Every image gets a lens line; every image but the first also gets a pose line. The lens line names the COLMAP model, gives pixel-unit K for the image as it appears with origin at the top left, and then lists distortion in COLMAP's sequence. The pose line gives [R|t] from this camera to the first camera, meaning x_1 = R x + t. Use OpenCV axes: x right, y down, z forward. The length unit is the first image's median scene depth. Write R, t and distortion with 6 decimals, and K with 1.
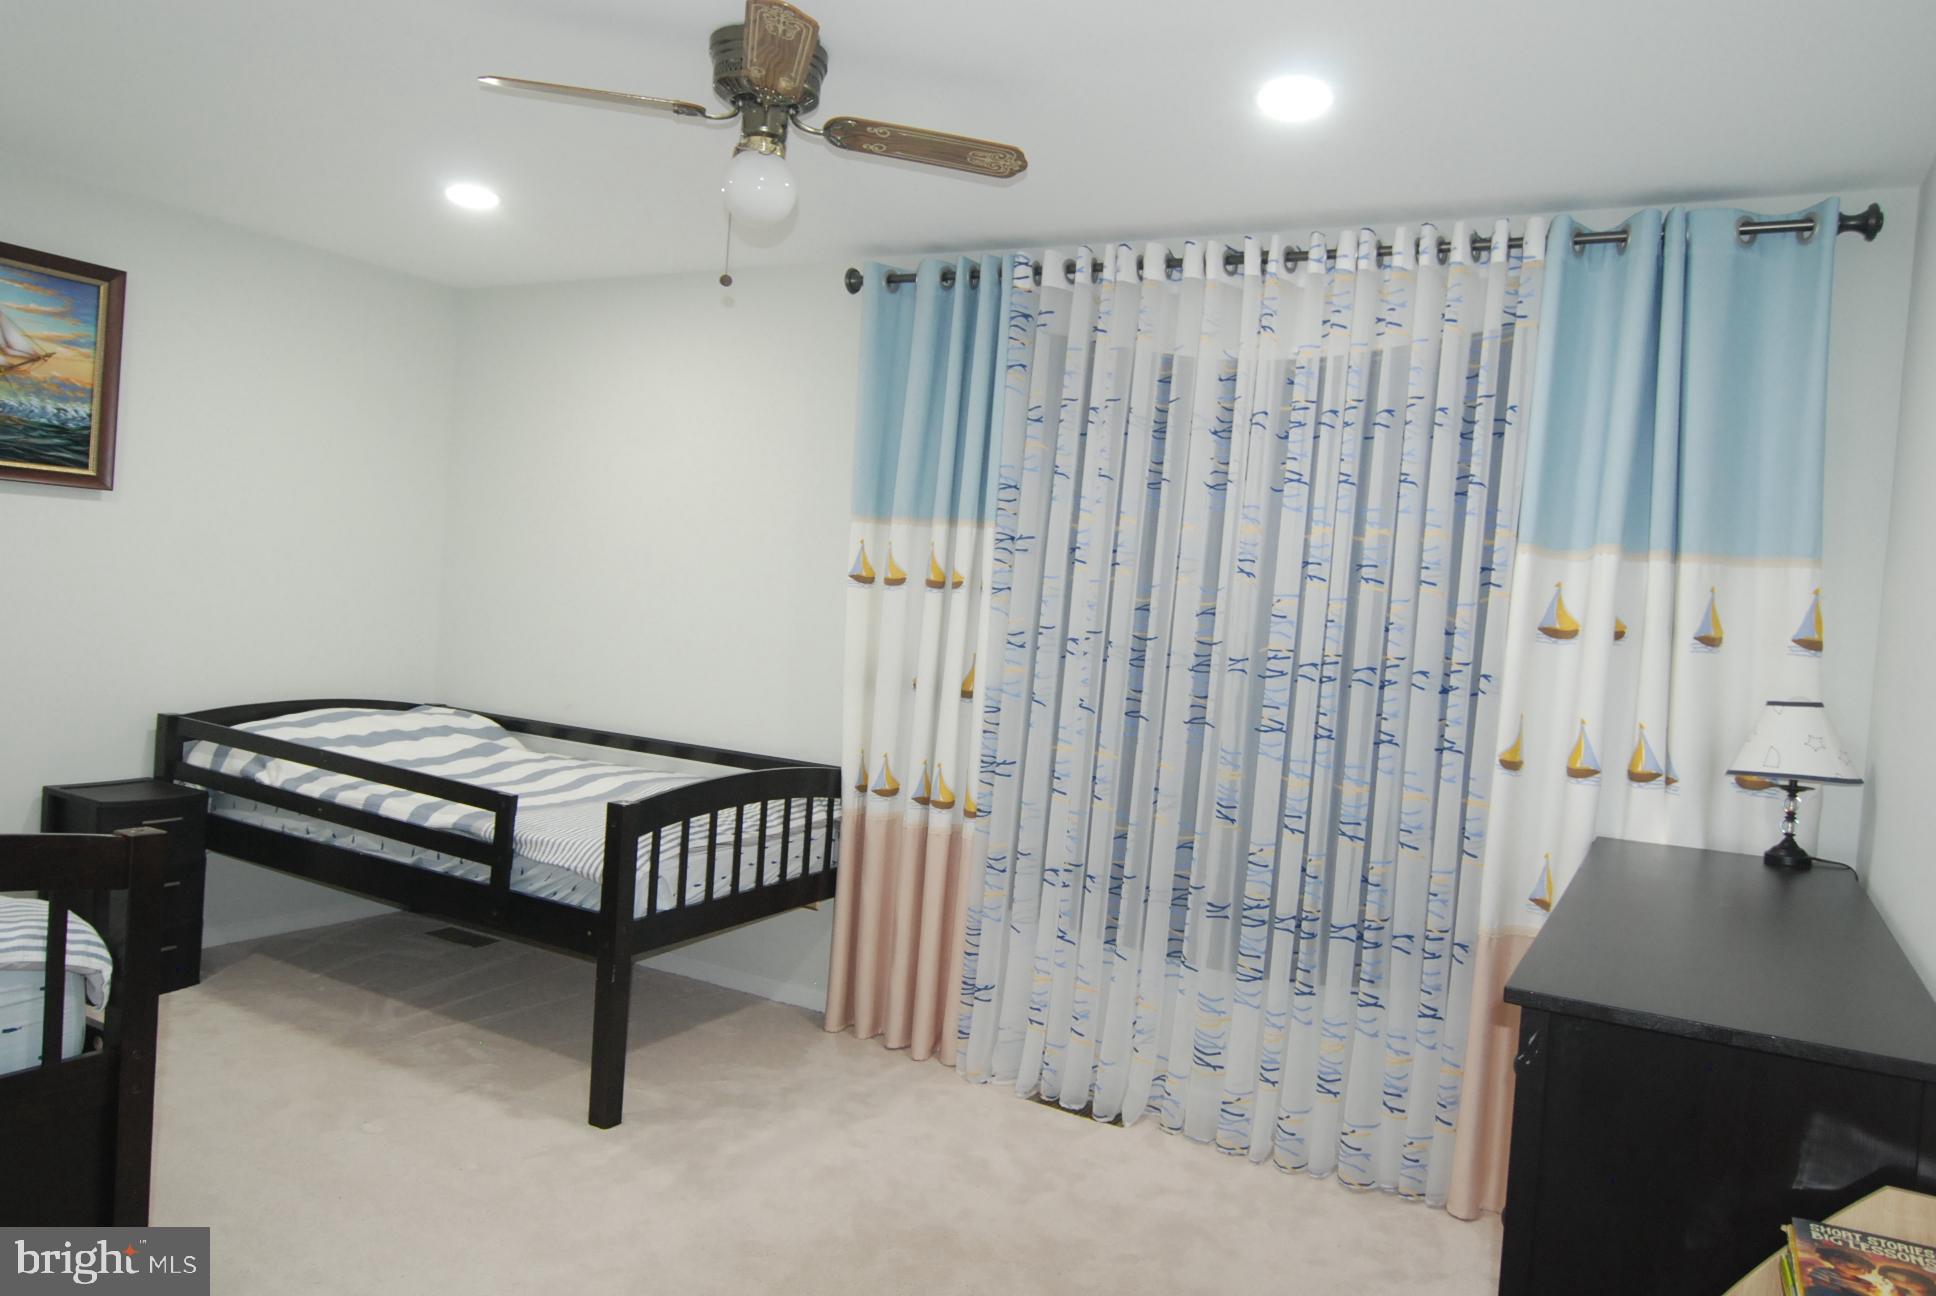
lens RADIAL K [[1313.2, 0, 974.1], [0, 1313.2, 643.8], [0, 0, 1]] dist [0.003863, -0.020272]
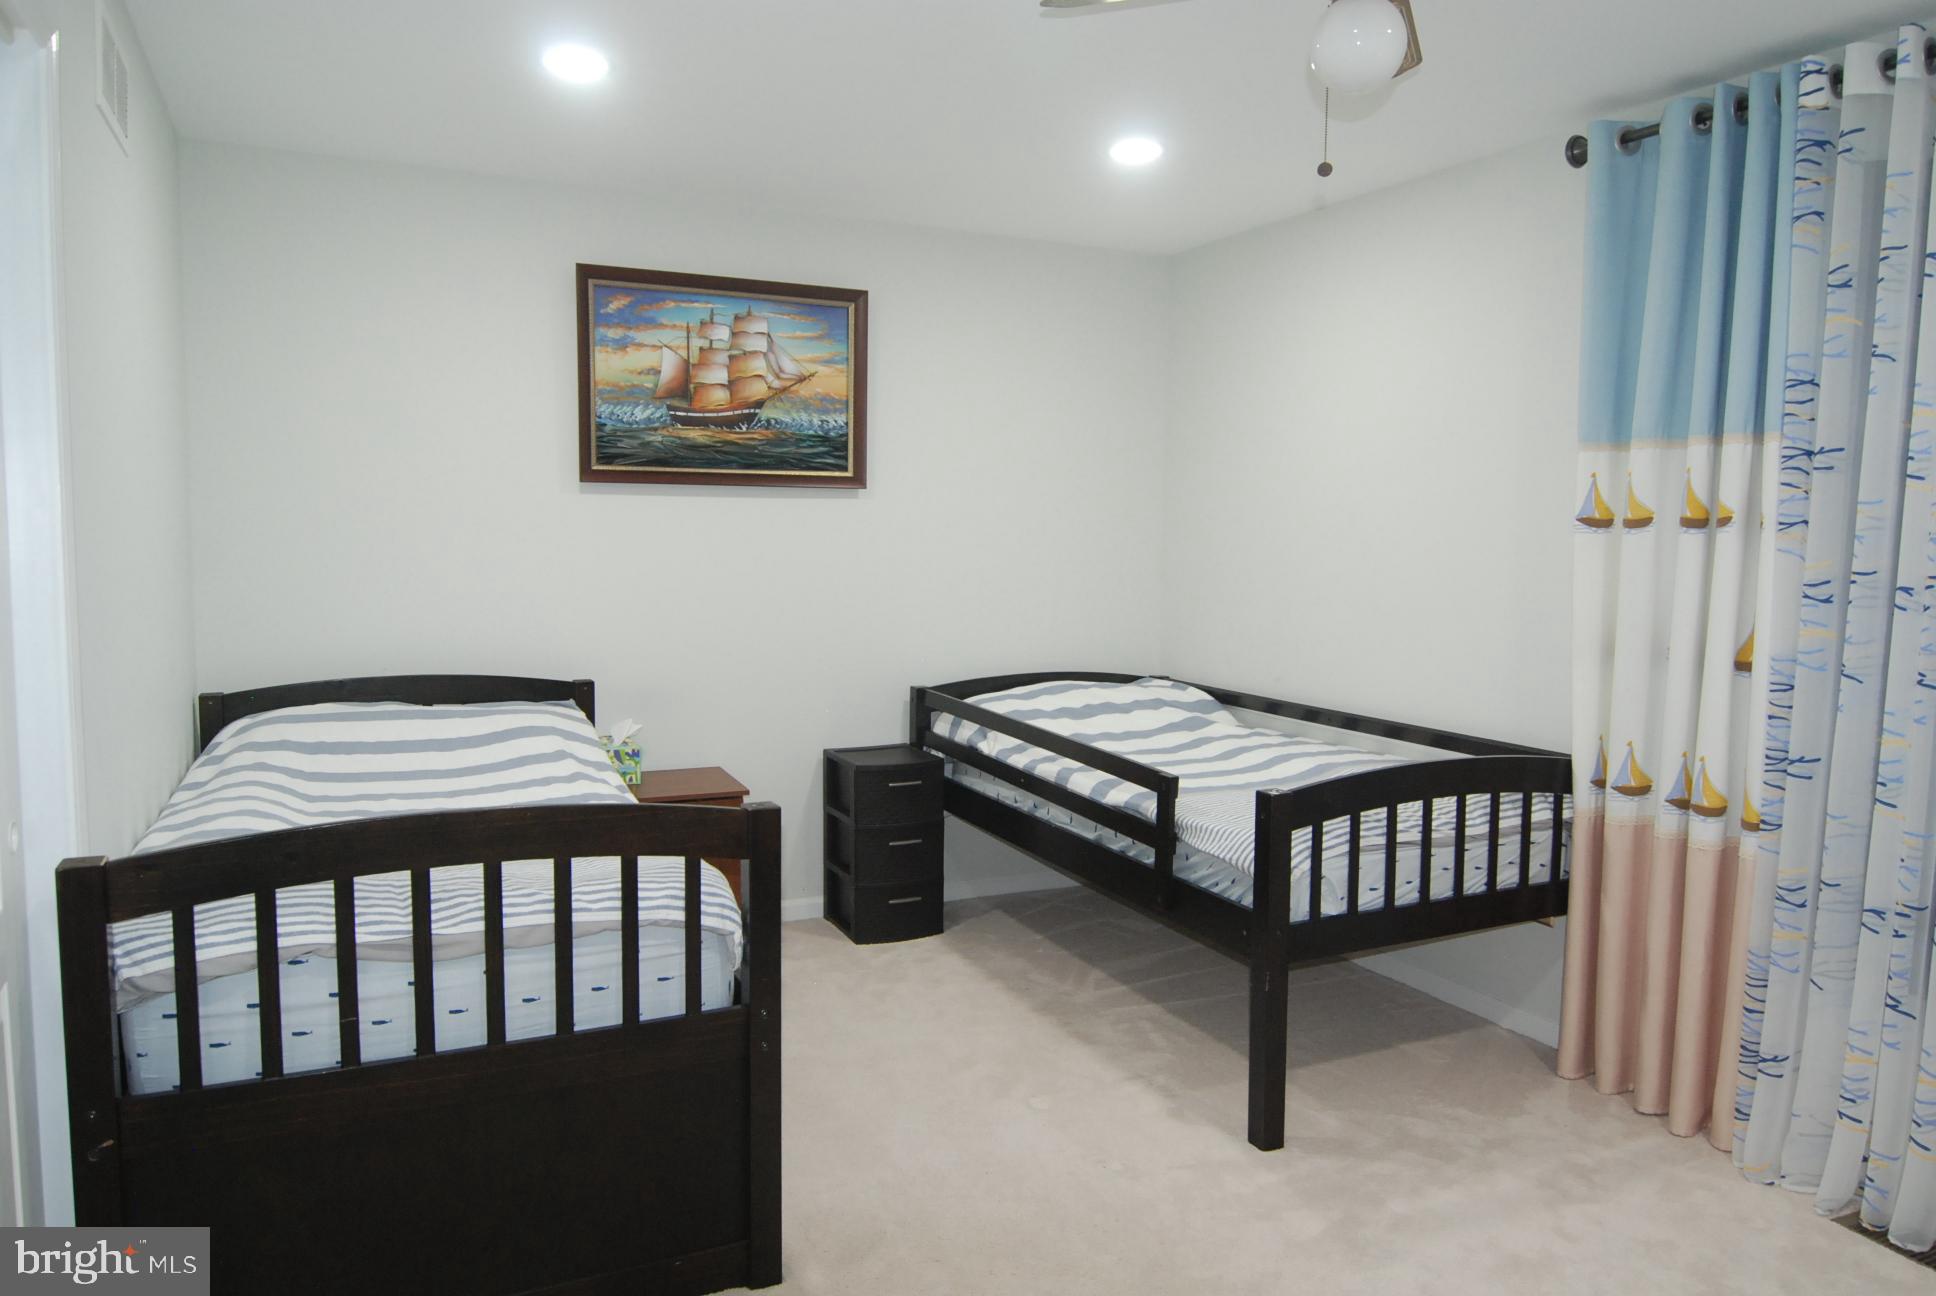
lens RADIAL K [[1313.2, 0, 974.1], [0, 1313.2, 643.8], [0, 0, 1]] dist [0.003863, -0.020272]
pose [[0.816952, -0.013943, -0.576537, 0.069336], [0.029437, 0.999413, 0.017544, -0.000792], [0.575954, -0.031304, 0.816882, 0.133464]]
